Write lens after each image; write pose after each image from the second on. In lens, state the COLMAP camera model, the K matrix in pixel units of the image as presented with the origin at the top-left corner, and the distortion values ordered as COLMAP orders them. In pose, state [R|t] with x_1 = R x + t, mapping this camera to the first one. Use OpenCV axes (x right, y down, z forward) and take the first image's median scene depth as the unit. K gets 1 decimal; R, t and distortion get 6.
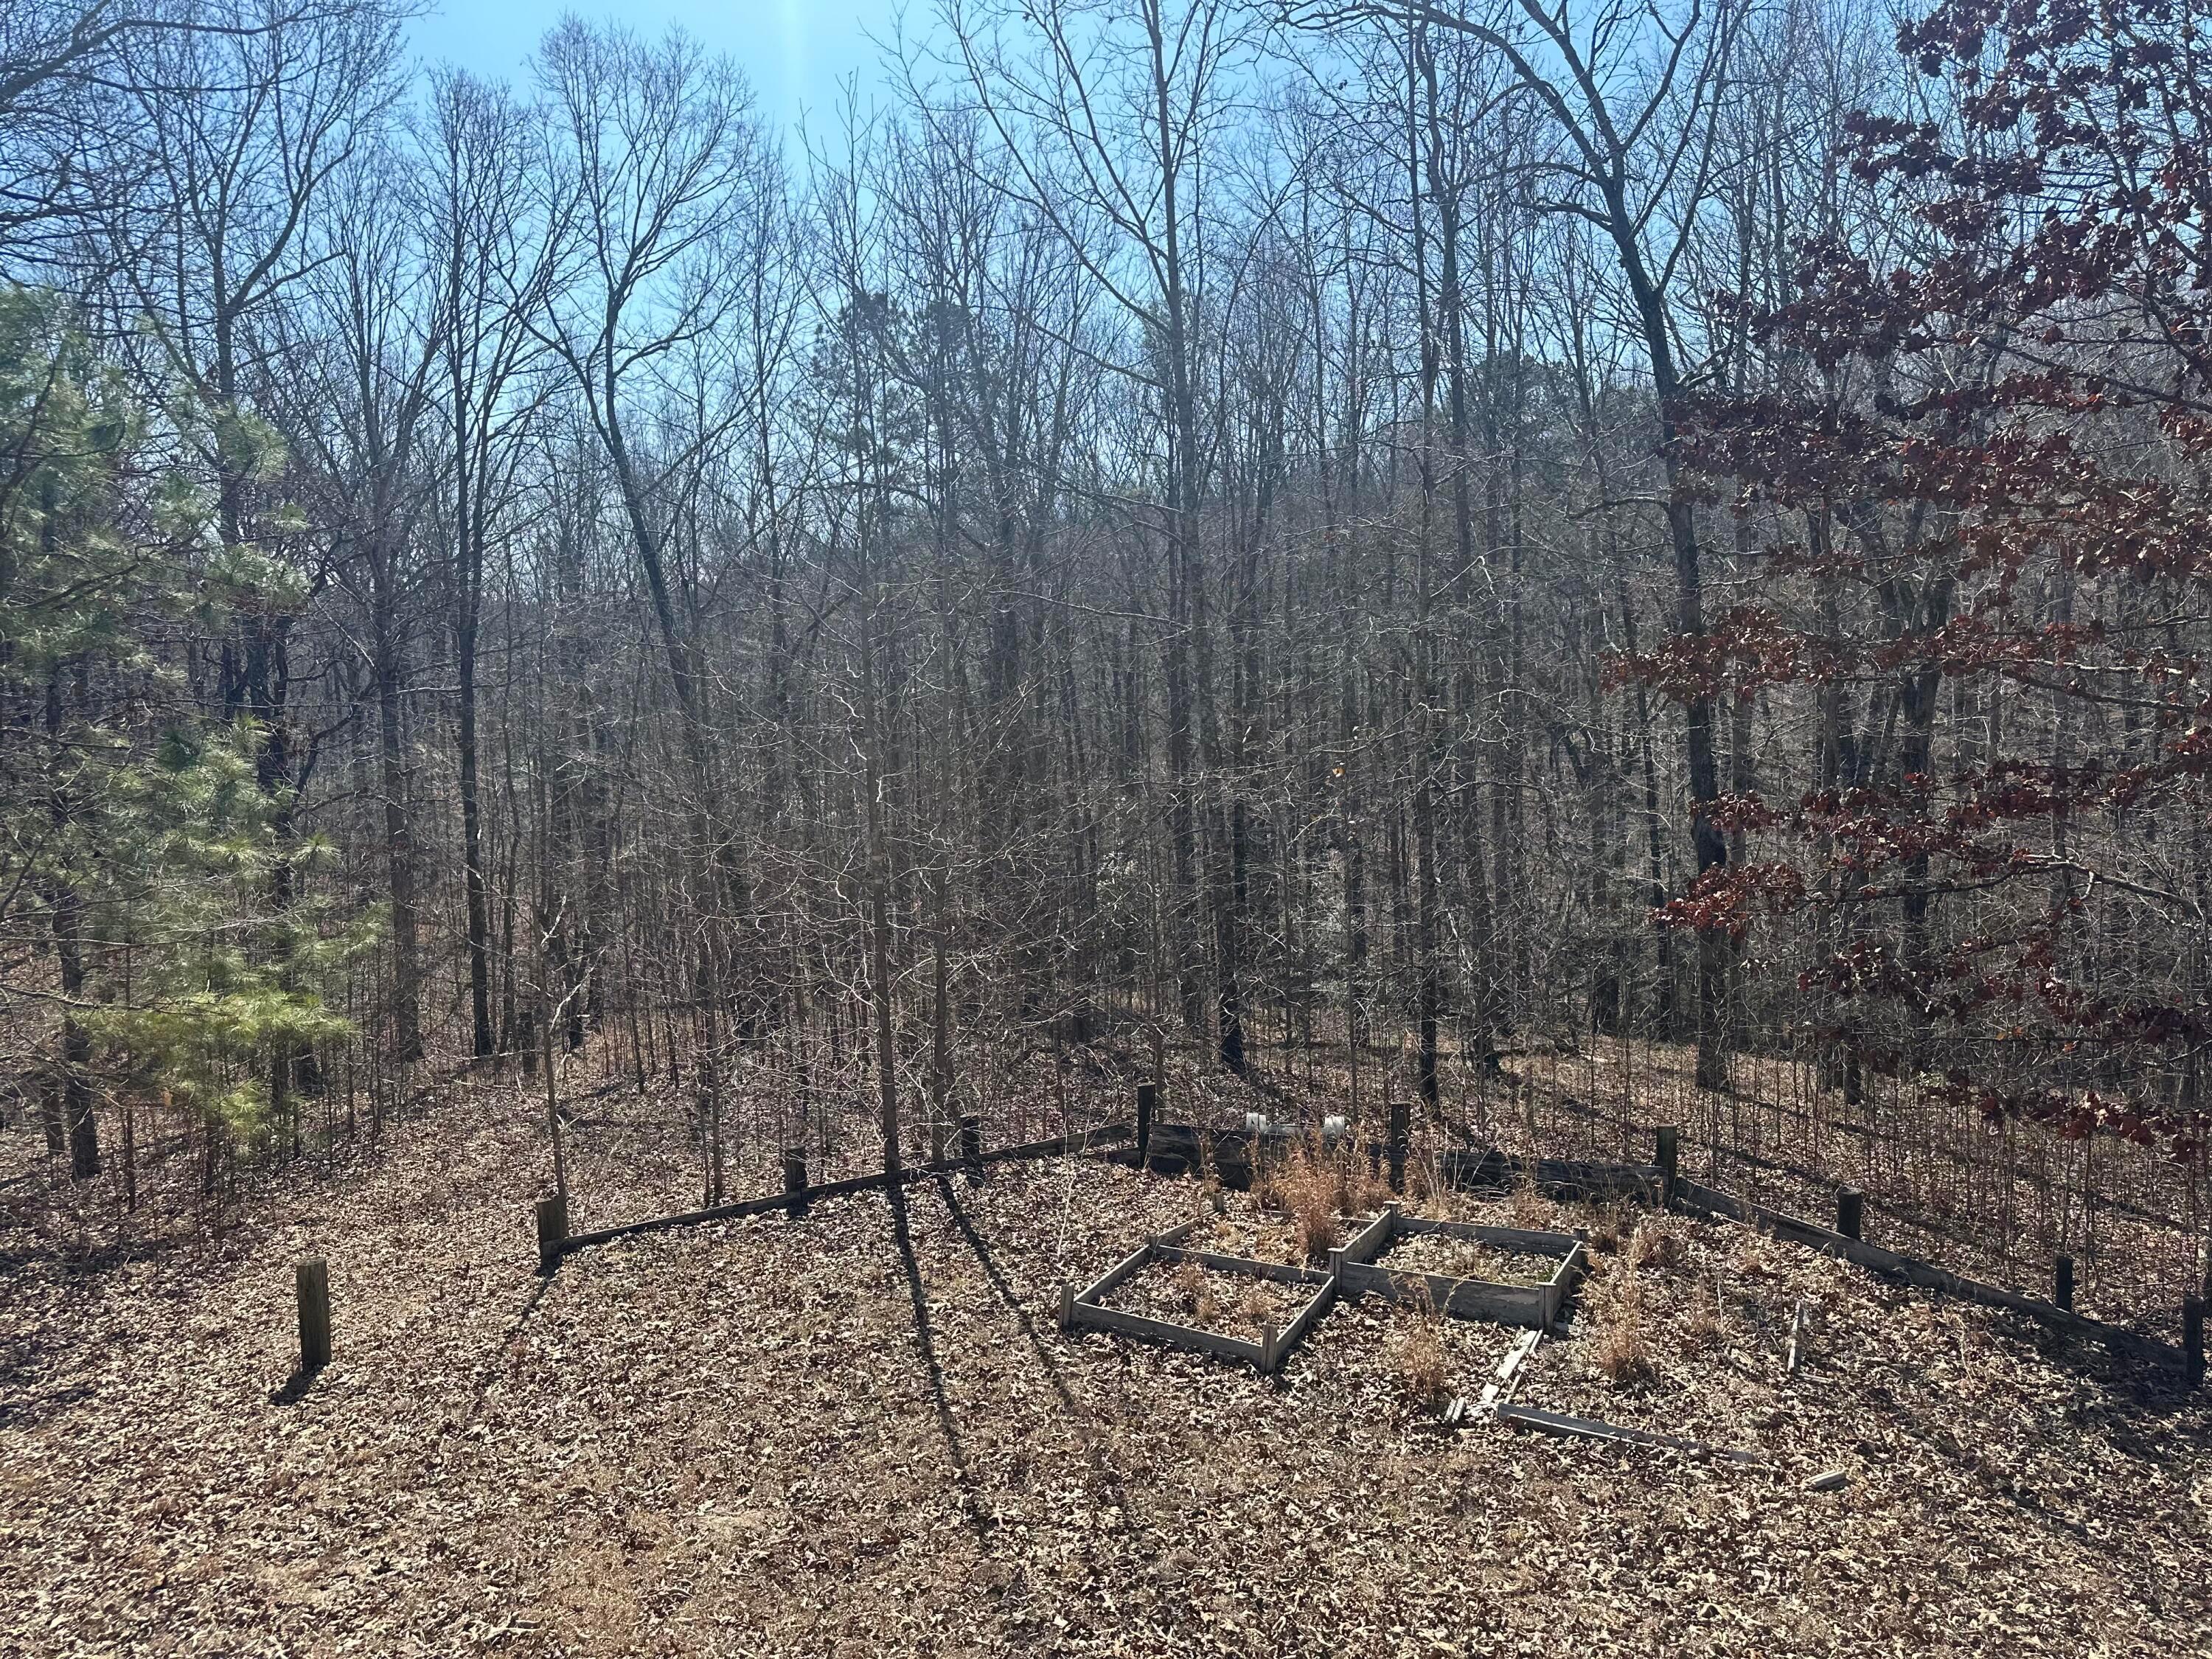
lens RADIAL K [[1568.9, 0, 1107.2], [0, 1568.9, 827.1], [0, 0, 1]] dist [0.052095, -0.005112]
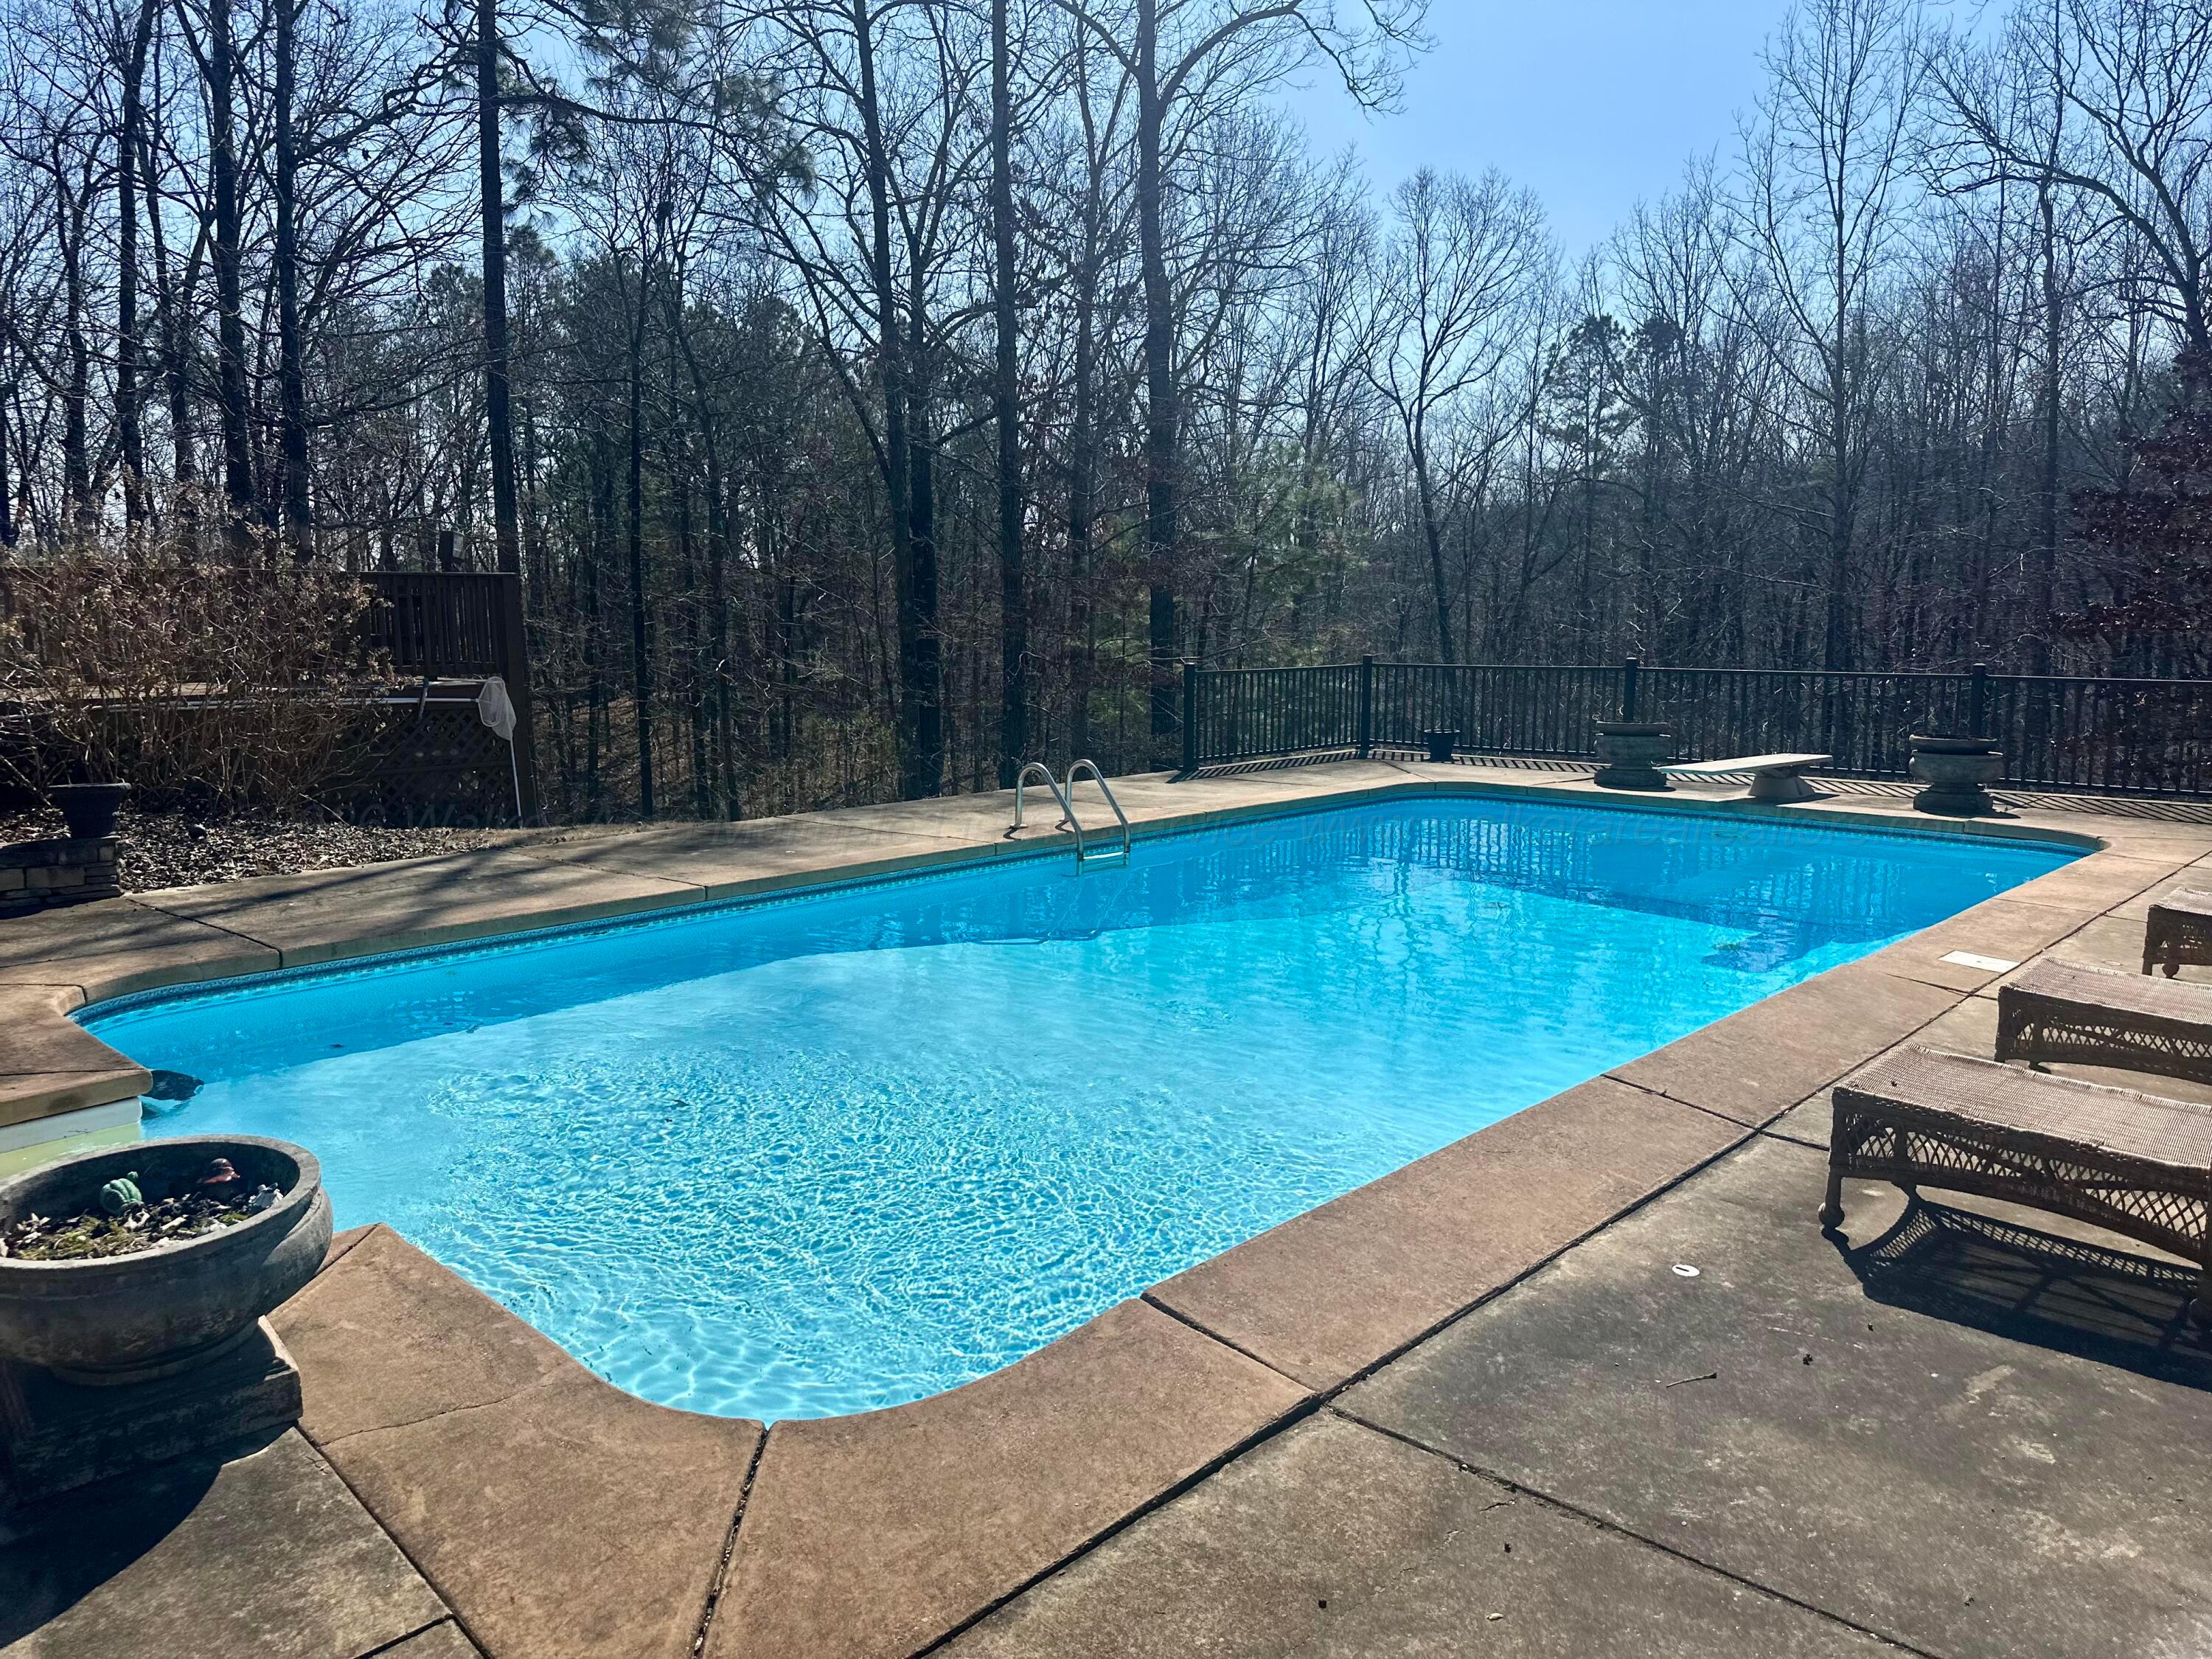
lens RADIAL K [[1568.9, 0, 1112.0], [0, 1568.9, 834.3], [0, 0, 1]] dist [0.052095, -0.005112]
pose [[0.920965, 0.079042, -0.381545, 0.010576], [-0.066591, 0.996731, 0.045752, 0.056787], [0.383914, -0.016728, 0.923217, -0.458093]]
